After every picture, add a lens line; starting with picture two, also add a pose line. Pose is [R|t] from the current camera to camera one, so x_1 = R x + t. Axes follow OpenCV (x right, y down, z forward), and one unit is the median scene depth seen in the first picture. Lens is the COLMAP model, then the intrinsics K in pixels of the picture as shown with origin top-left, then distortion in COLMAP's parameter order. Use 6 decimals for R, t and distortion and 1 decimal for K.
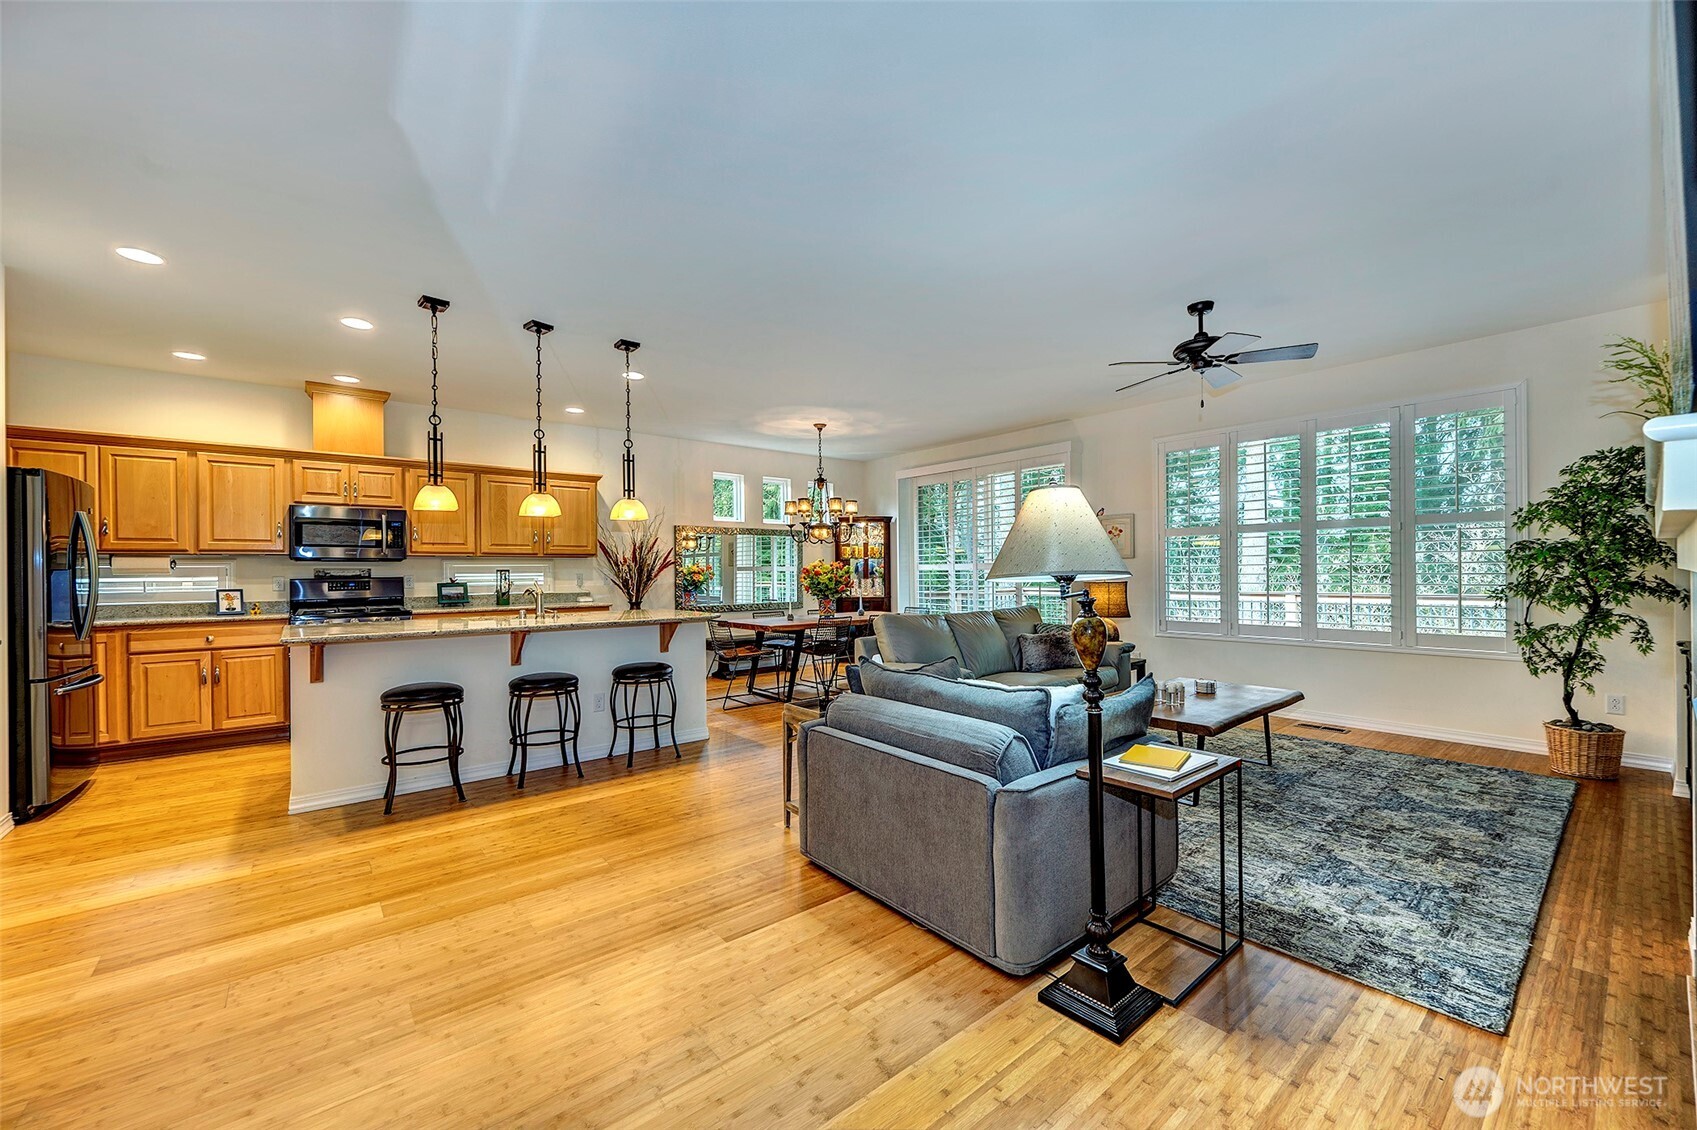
lens RADIAL K [[664.1, 0, 851.5], [0, 664.1, 571.9], [0, 0, 1]] dist [-0.000180, 0.000015]
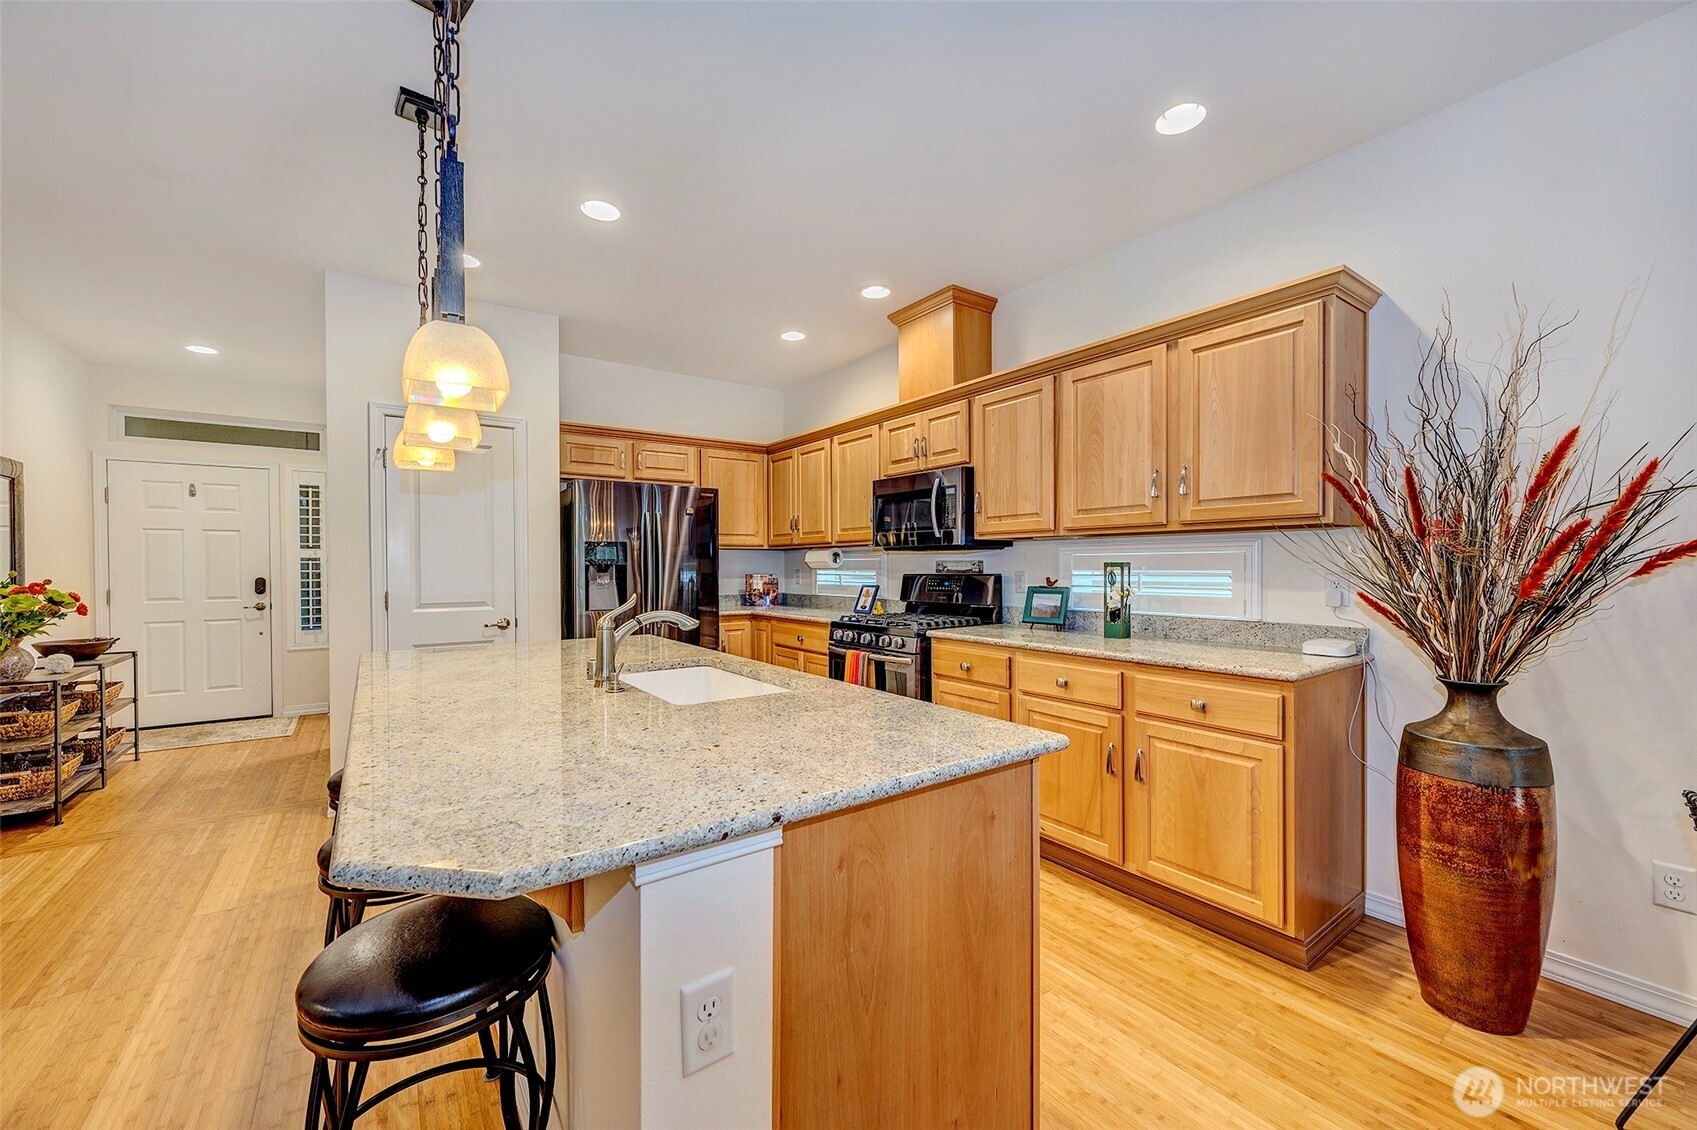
lens RADIAL K [[664.1, 0, 851.5], [0, 664.1, 571.9], [0, 0, 1]] dist [-0.000180, 0.000015]
pose [[-0.067603, 0.019658, -0.997519, -0.054658], [0.004188, 0.999803, 0.019419, -0.008794], [0.997703, -0.002865, -0.067672, 1.092875]]
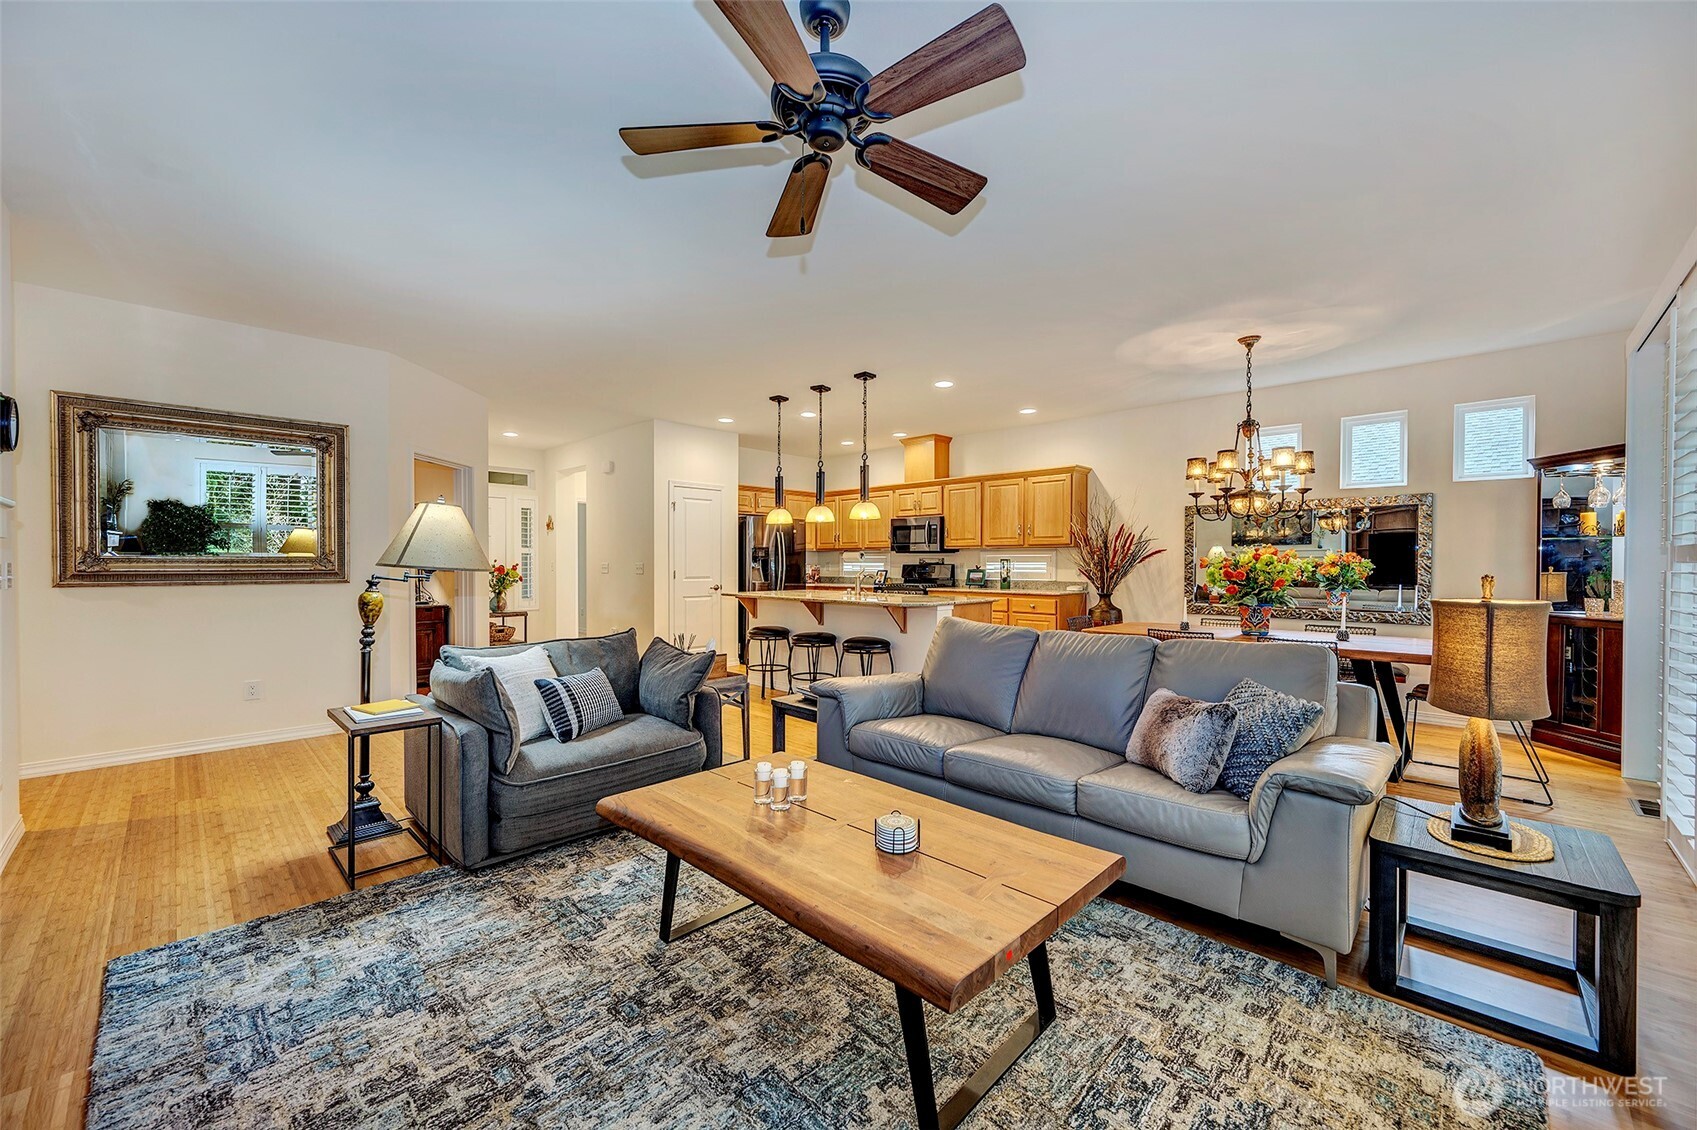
lens RADIAL K [[664.1, 0, 851.5], [0, 664.1, 571.9], [0, 0, 1]] dist [-0.000180, 0.000015]
pose [[0.103597, 0.022112, -0.994373, 0.811729], [-0.004047, 0.999754, 0.021810, -0.007154], [0.994611, 0.001765, 0.103661, 0.781807]]
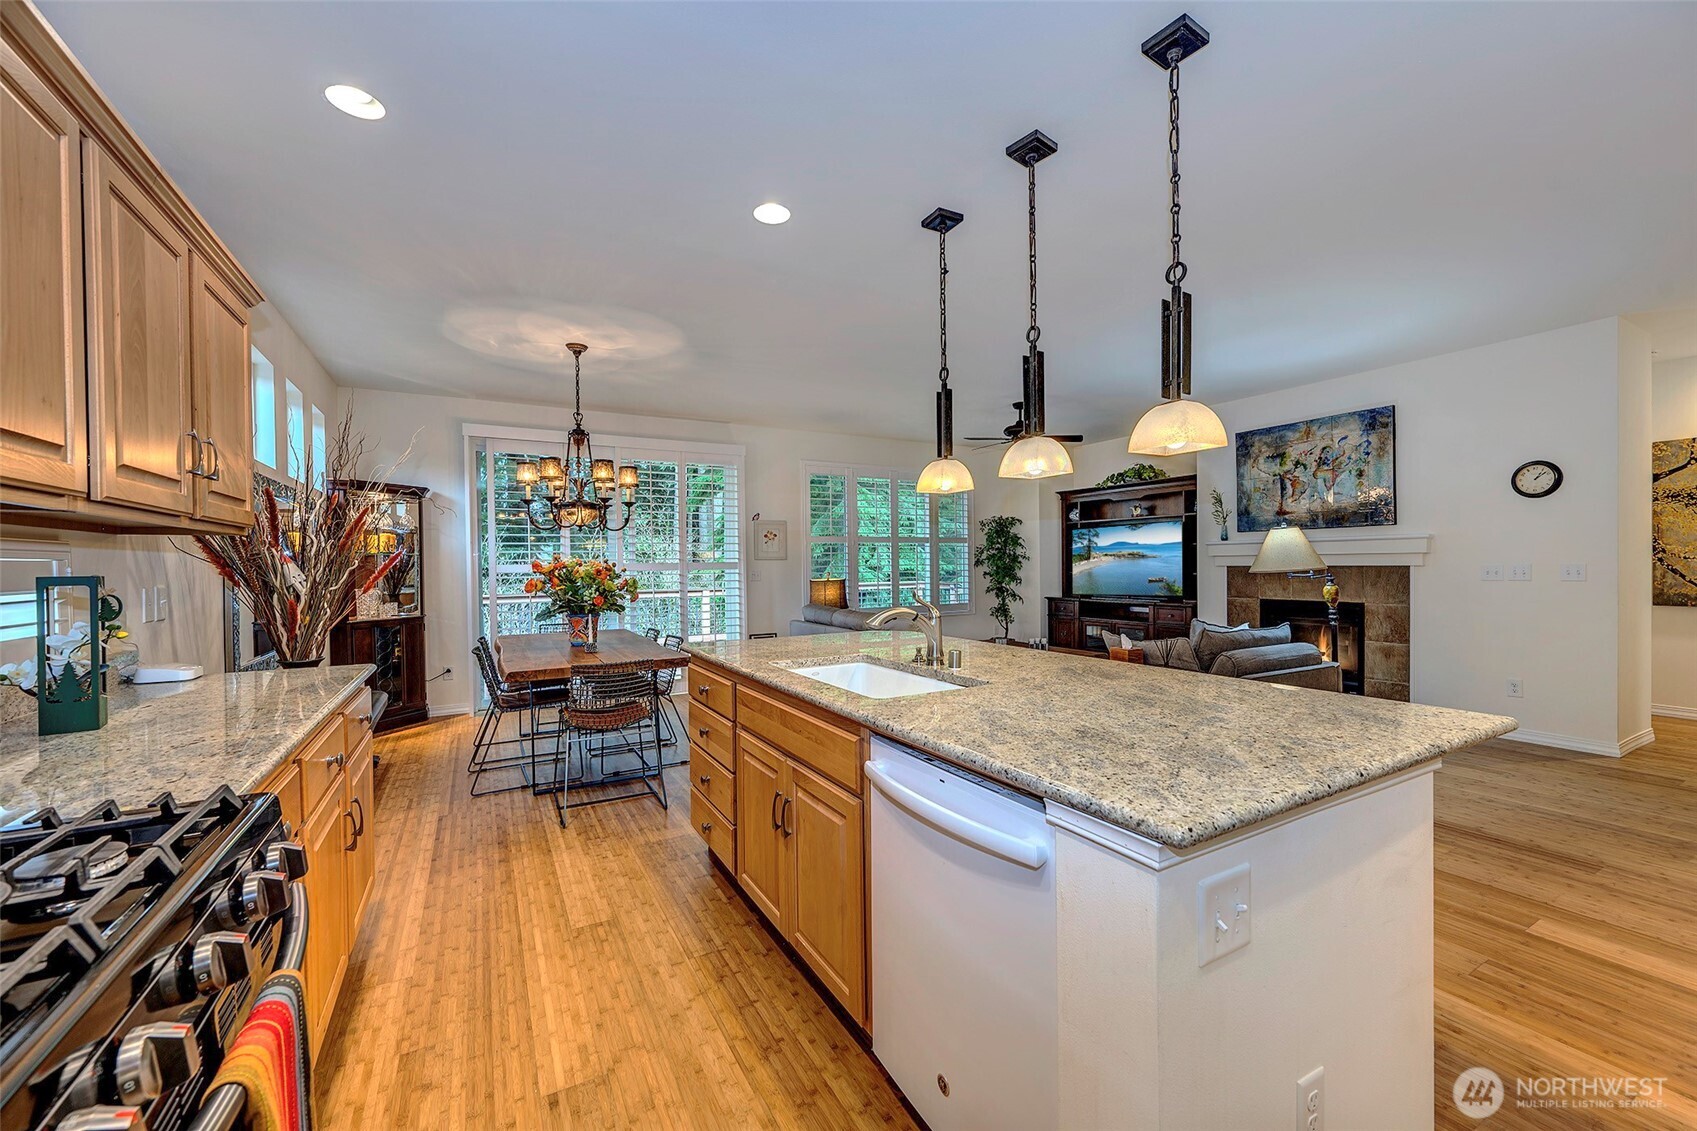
lens RADIAL K [[664.1, 0, 851.5], [0, 664.1, 572.4], [0, 0, 1]] dist [-0.000180, 0.000015]
pose [[0.182371, -0.007168, 0.983204, -0.908795], [0.011785, 0.999918, 0.005104, -0.003702], [-0.983159, 0.010656, 0.182440, 0.895926]]
